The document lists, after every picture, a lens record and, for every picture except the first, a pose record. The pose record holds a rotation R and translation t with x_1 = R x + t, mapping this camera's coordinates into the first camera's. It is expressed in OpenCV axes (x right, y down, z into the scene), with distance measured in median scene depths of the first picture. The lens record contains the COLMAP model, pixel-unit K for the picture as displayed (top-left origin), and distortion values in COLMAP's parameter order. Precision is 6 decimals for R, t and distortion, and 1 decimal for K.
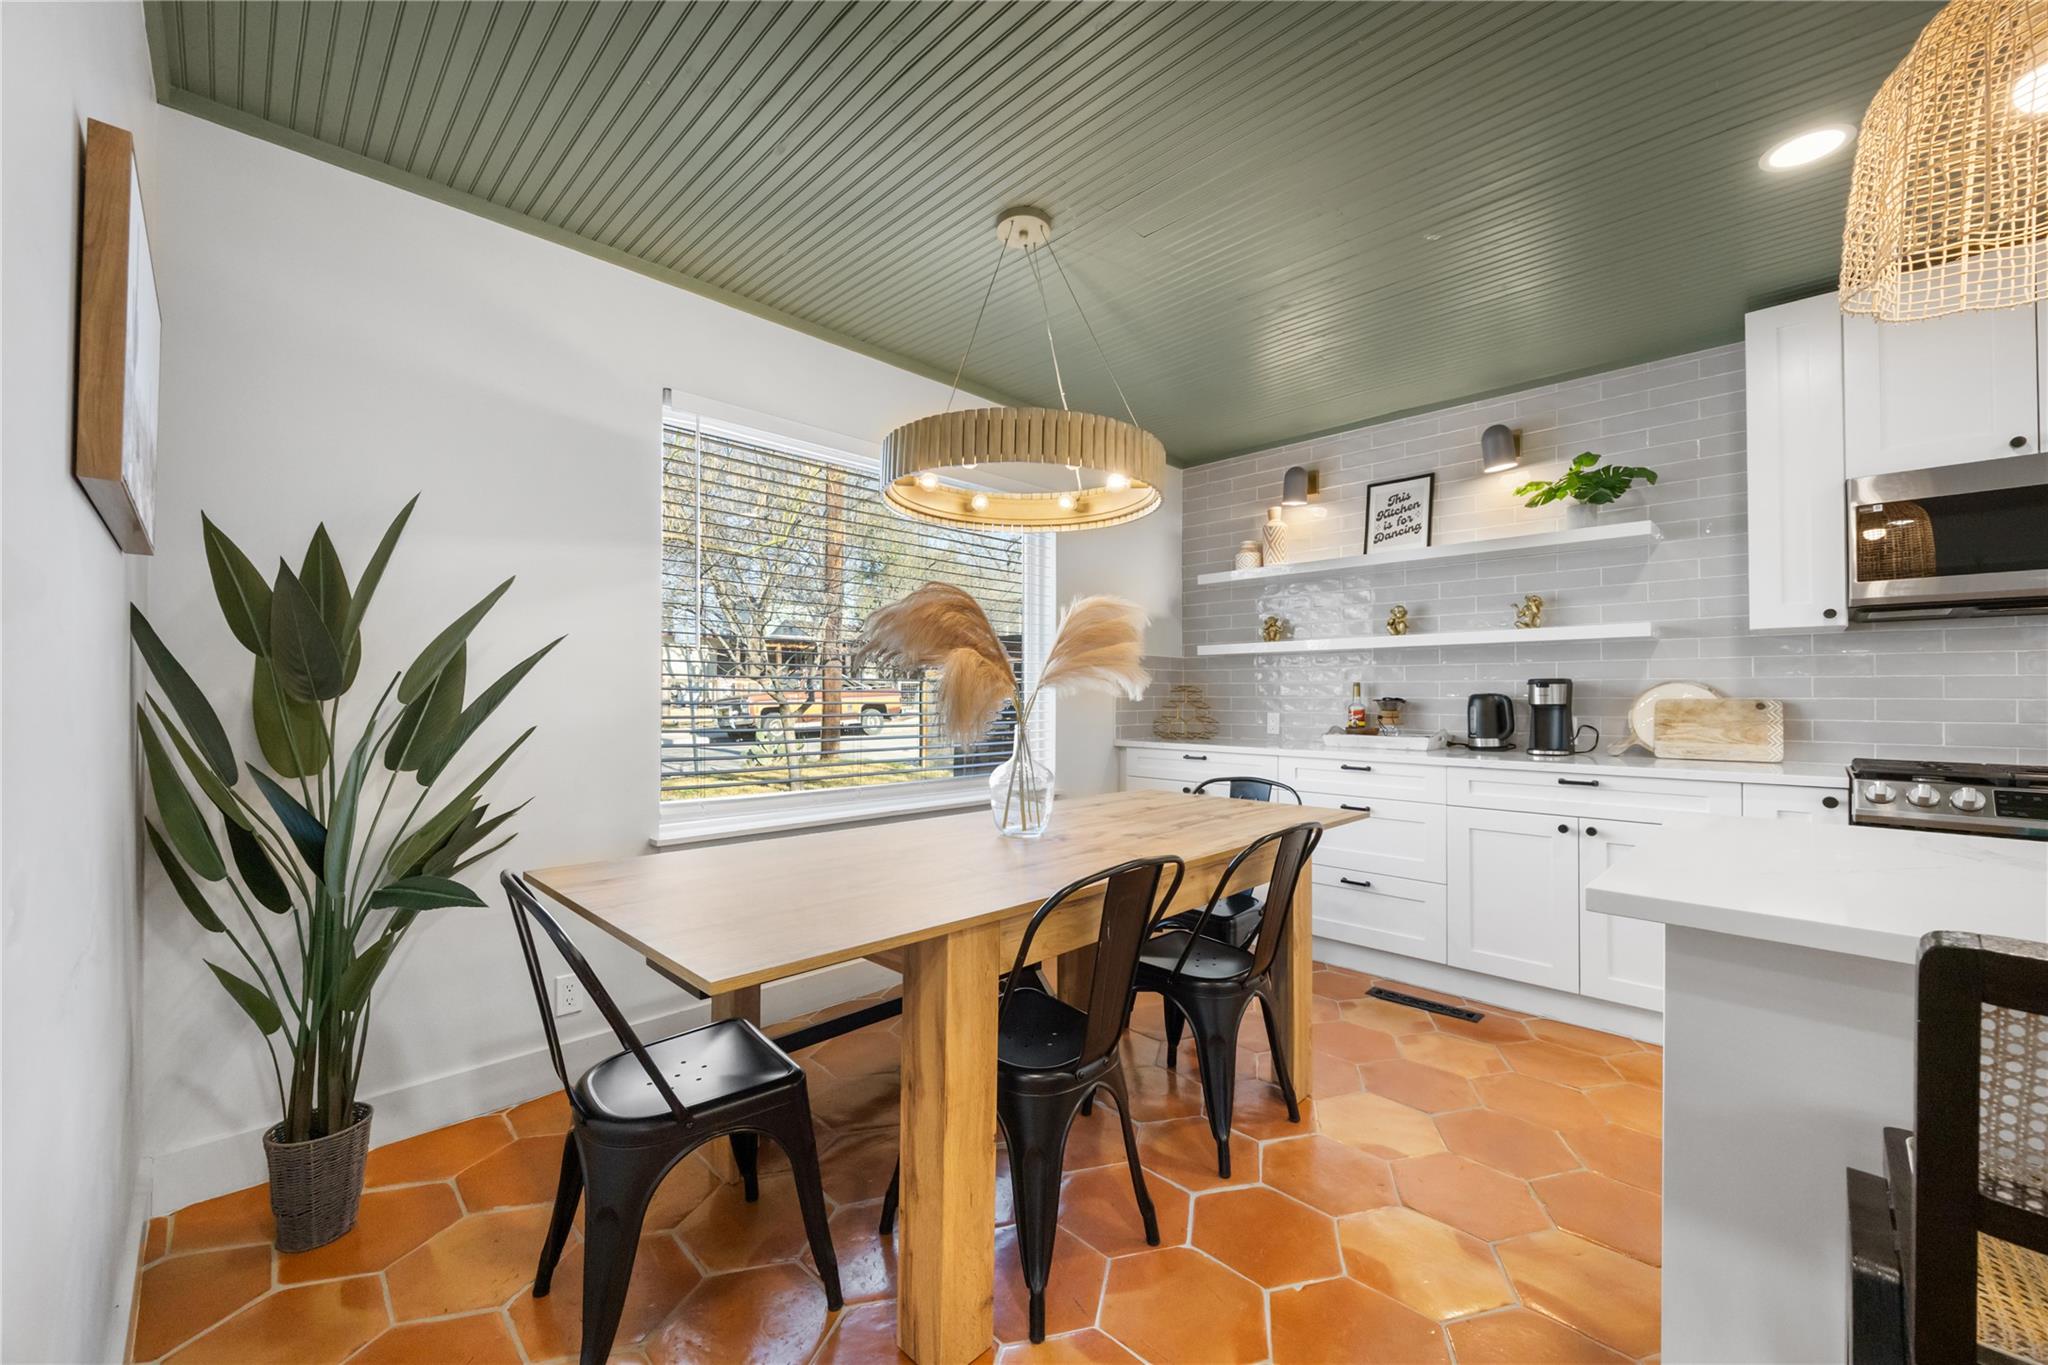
lens RADIAL K [[792.6, 0, 1025.8], [0, 792.6, 673.8], [0, 0, 1]] dist [0.000041, -0.001086]
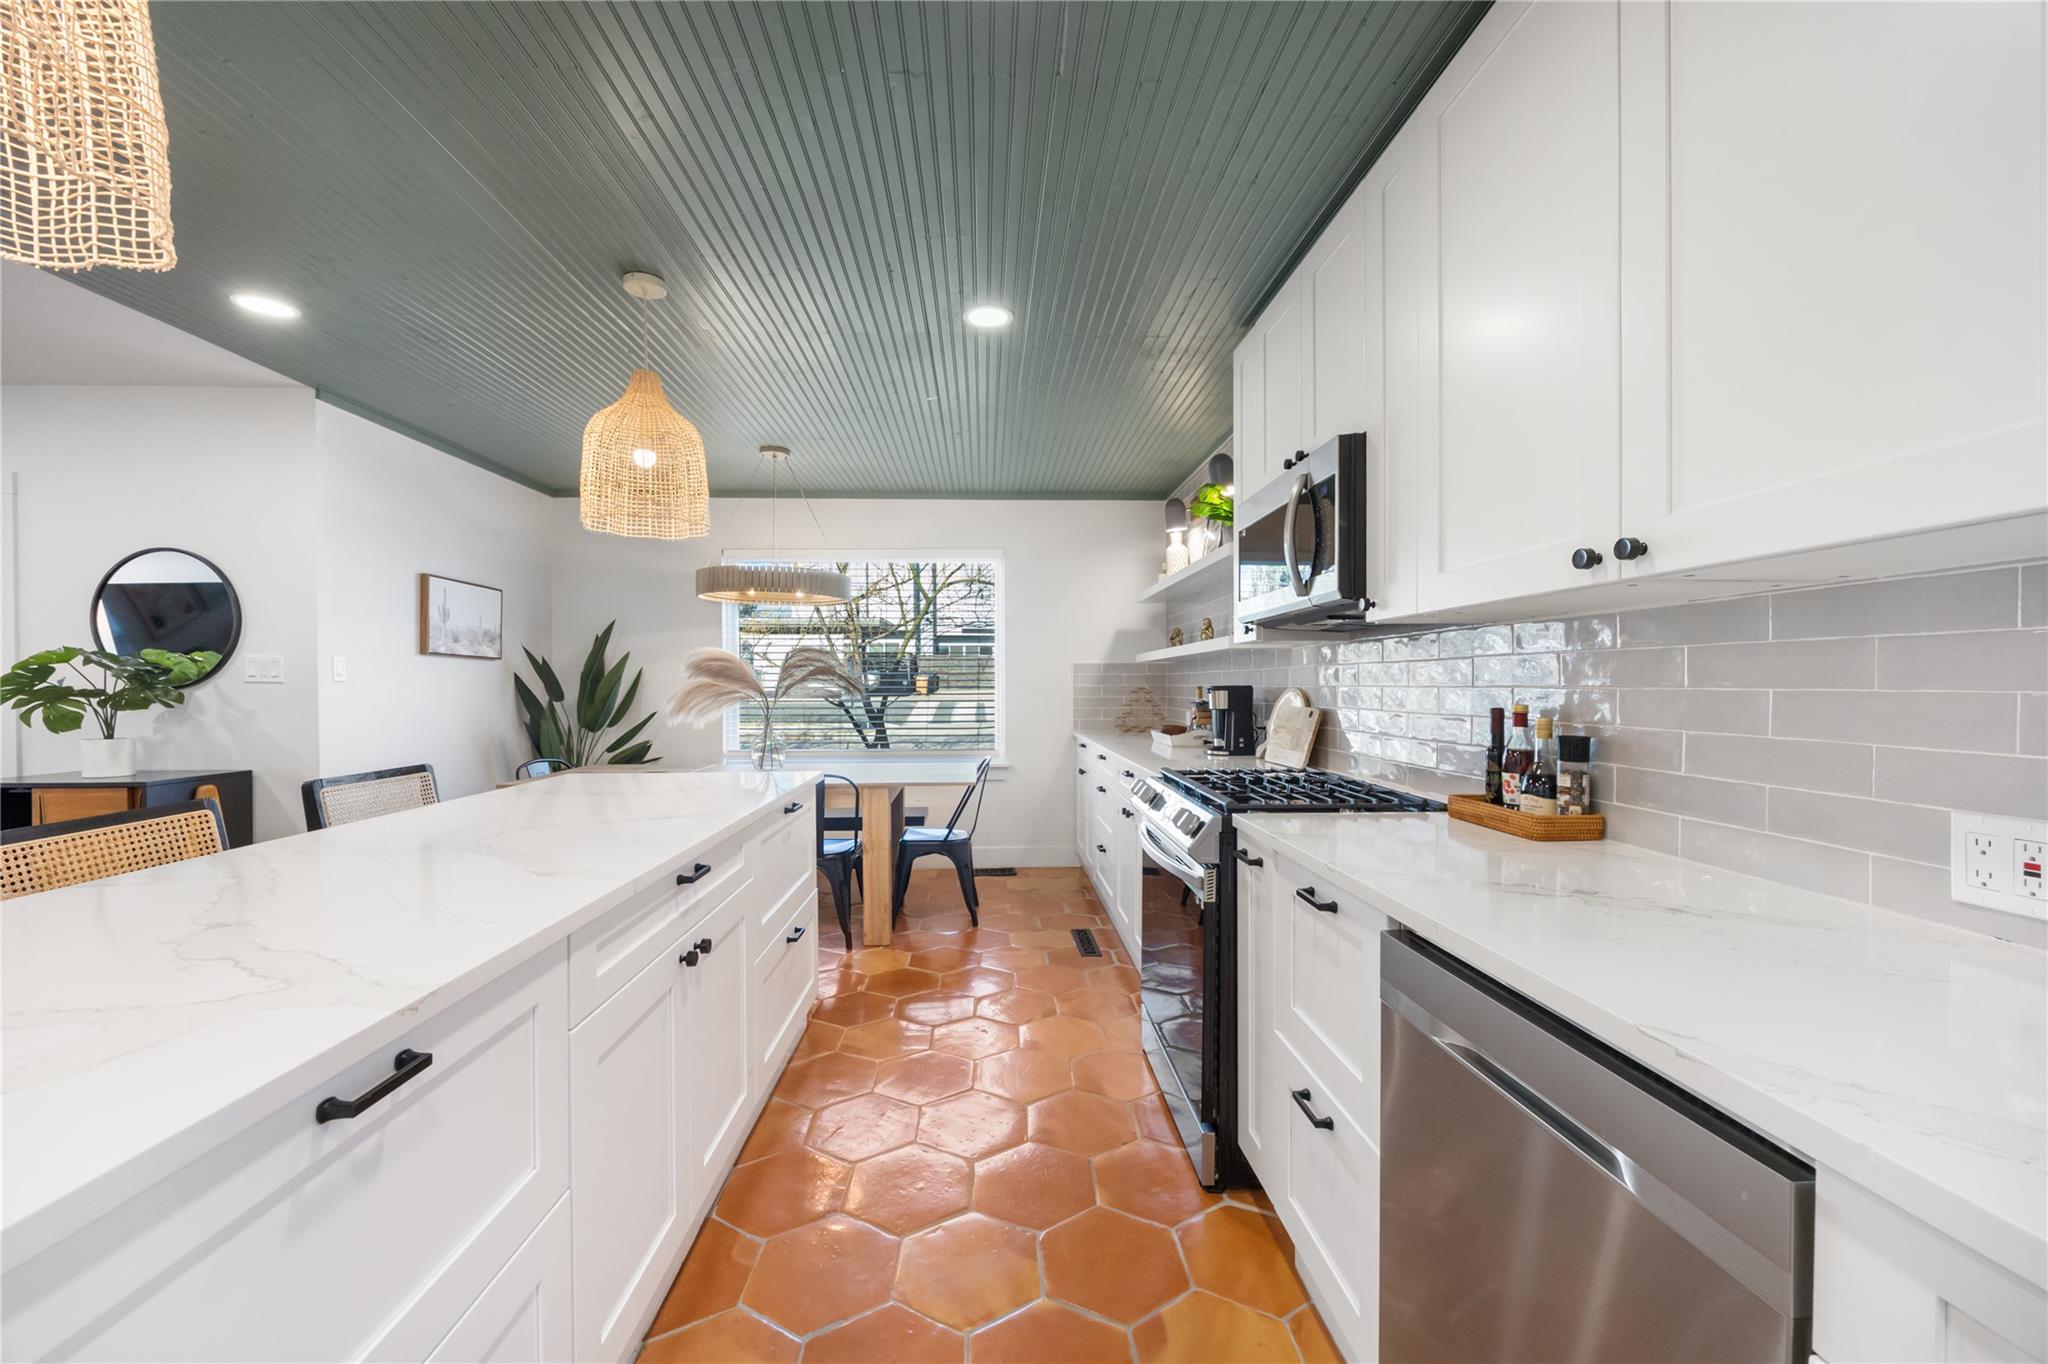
lens RADIAL K [[792.6, 0, 1019.3], [0, 792.6, 685.9], [0, 0, 1]] dist [0.000041, -0.001086]
pose [[0.734032, -0.000909, -0.679114, 1.129090], [0.019052, 0.999633, 0.019255, -0.018052], [0.678847, -0.027072, 0.733780, 0.005524]]
